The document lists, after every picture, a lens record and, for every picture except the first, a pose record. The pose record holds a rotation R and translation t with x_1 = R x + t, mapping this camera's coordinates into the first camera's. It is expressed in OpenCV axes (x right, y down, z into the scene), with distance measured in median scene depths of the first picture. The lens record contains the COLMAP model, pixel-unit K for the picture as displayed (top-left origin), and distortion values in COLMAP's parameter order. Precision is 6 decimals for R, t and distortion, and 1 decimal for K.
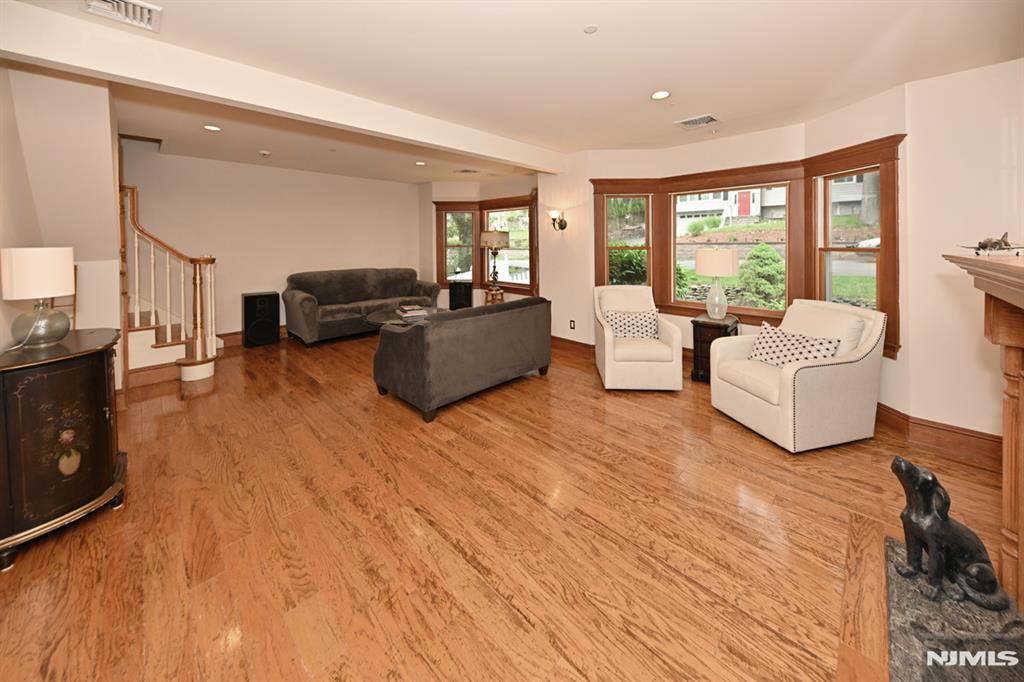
lens RADIAL K [[357.9, 0, 520.2], [0, 357.9, 341.8], [0, 0, 1]] dist [0.017660, -0.008026]
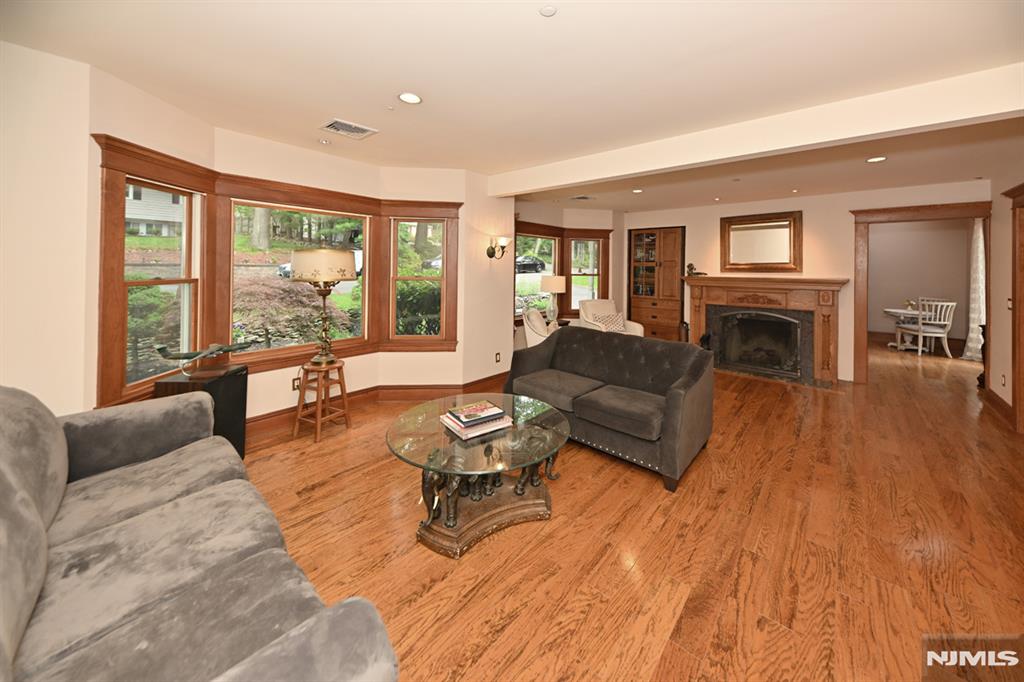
lens RADIAL K [[357.9, 0, 520.2], [0, 357.9, 341.8], [0, 0, 1]] dist [0.017660, -0.008026]
pose [[-0.056681, -0.210874, 0.975869, -1.718174], [0.255389, 0.941858, 0.218358, -0.621667], [-0.965175, 0.261603, 0.000469, 2.095449]]
